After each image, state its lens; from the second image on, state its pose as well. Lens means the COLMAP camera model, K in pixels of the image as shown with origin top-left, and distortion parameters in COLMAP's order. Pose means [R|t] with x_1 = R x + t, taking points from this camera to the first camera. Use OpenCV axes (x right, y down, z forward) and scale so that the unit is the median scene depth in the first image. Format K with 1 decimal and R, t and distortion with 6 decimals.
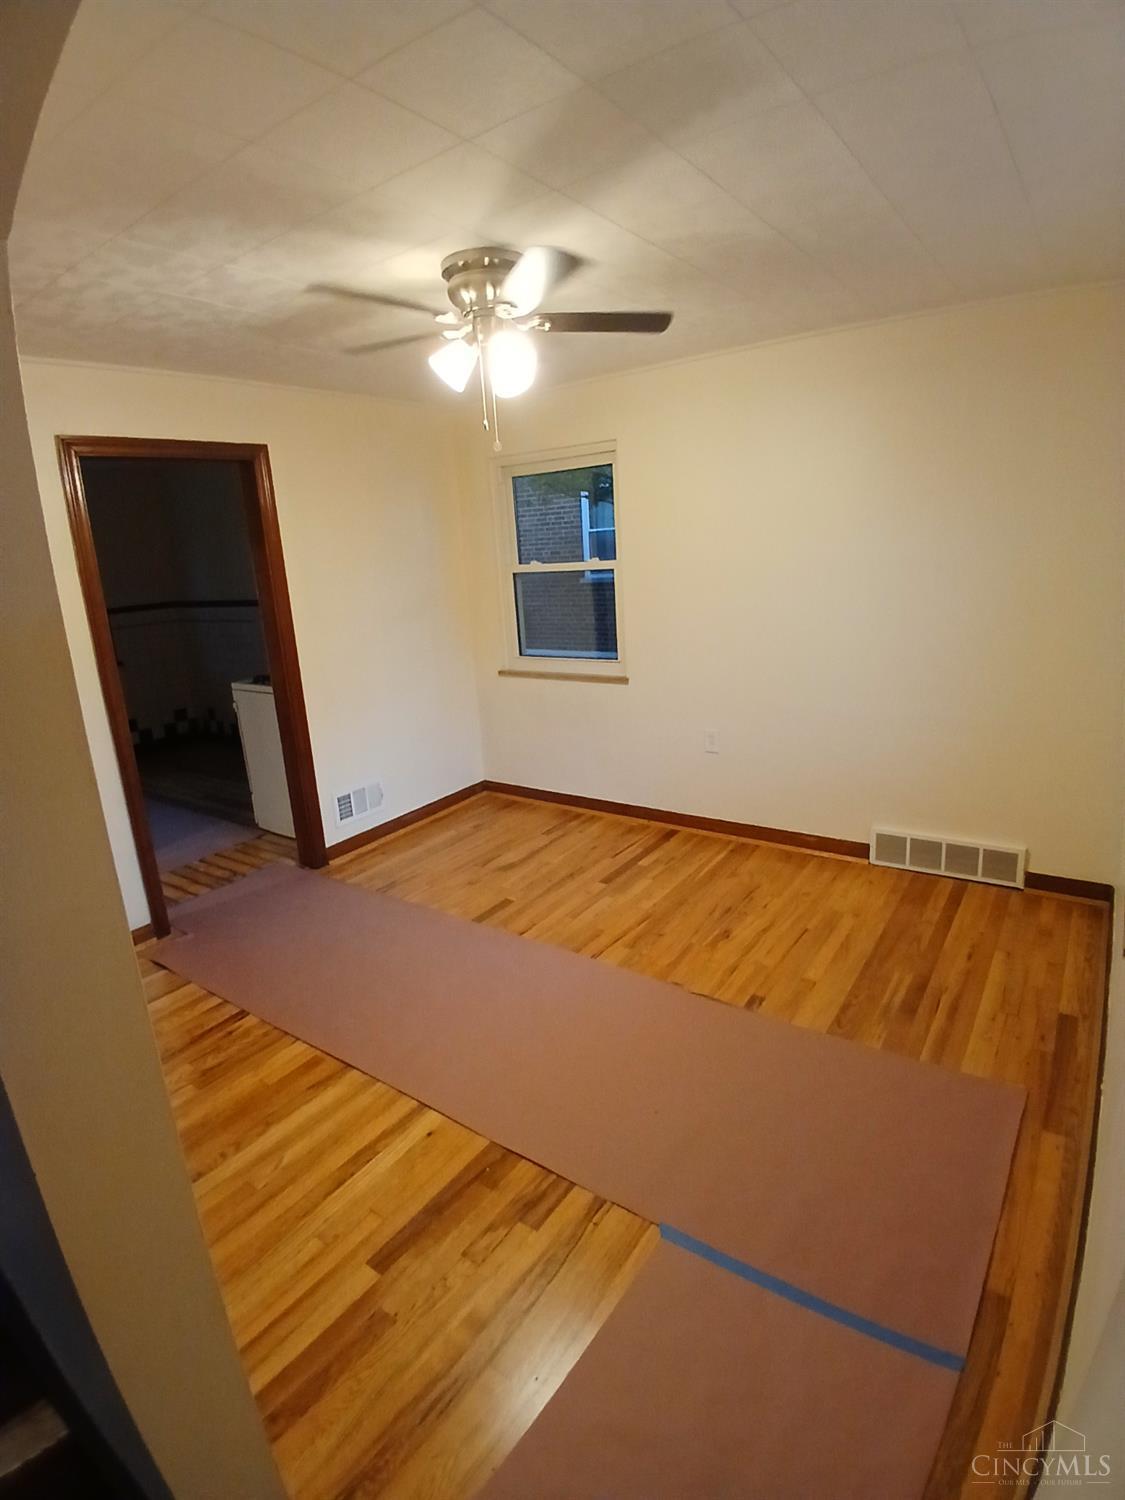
lens RADIAL K [[761.7, 0, 562.5], [0, 761.7, 750.0], [0, 0, 1]] dist [0.002357, -0.056548]
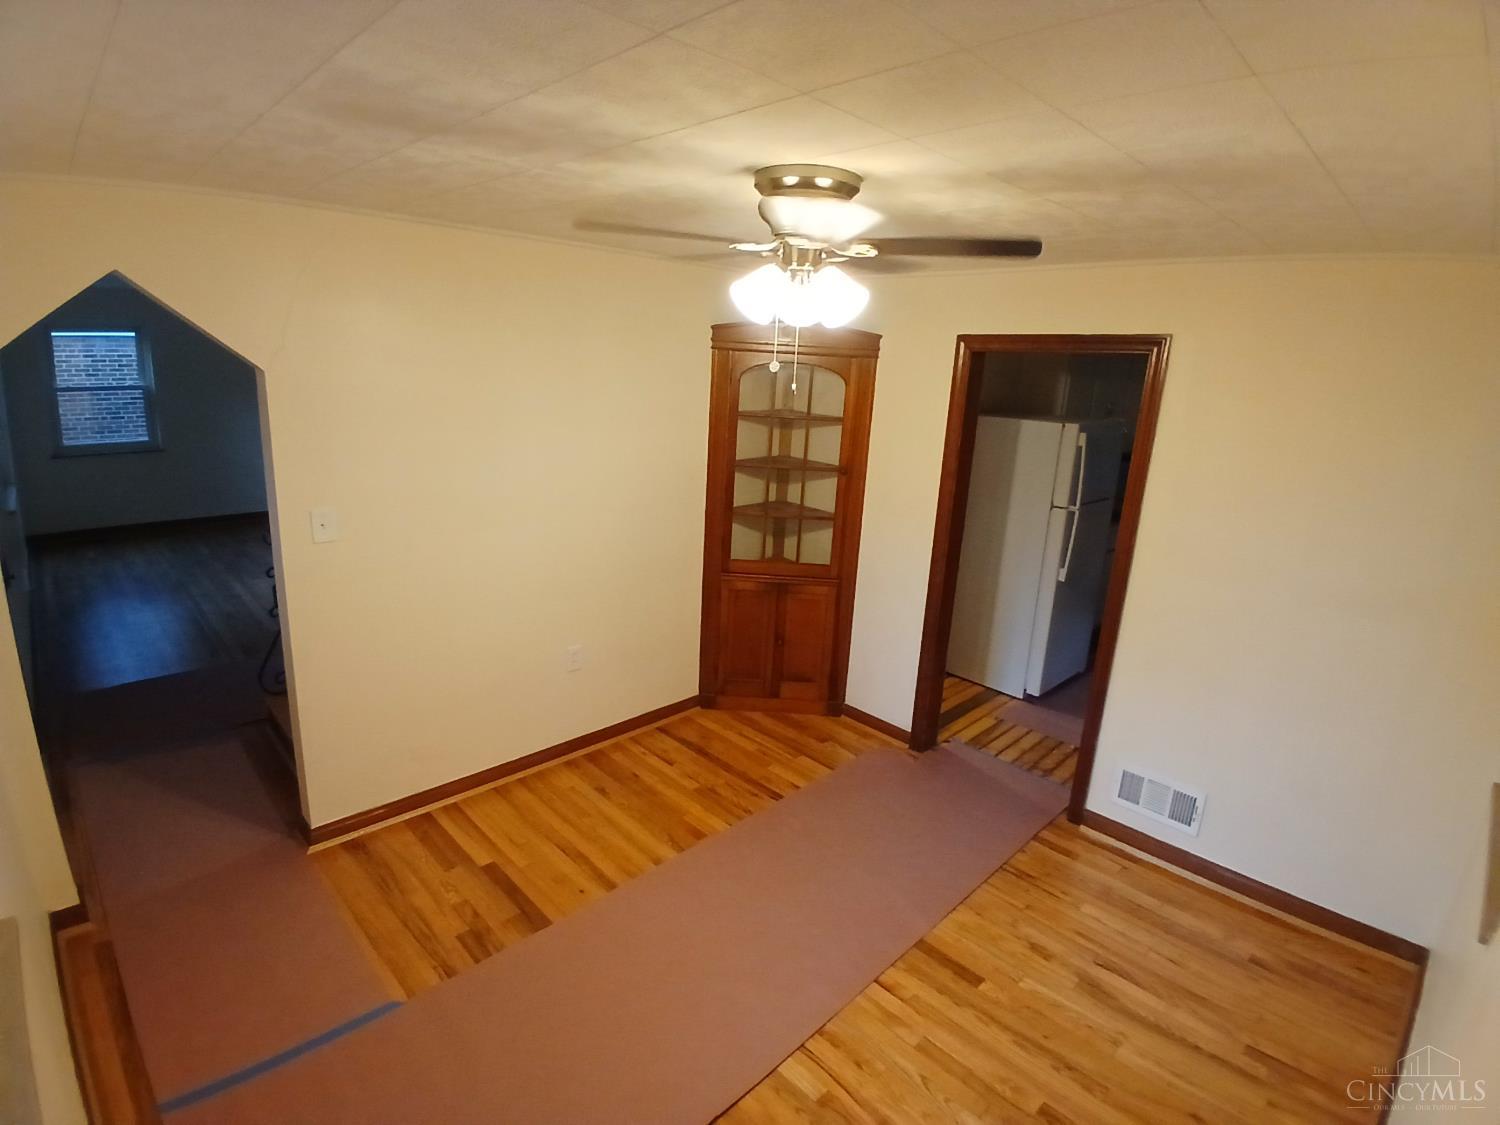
lens RADIAL K [[757.6, 0, 753.8], [0, 757.6, 536.5], [0, 0, 1]] dist [0.000767, -0.047264]
pose [[-0.183445, 0.271239, -0.944869, 0.748074], [-0.285432, 0.905073, 0.315232, -0.490093], [0.940679, 0.327523, -0.088611, 1.056379]]
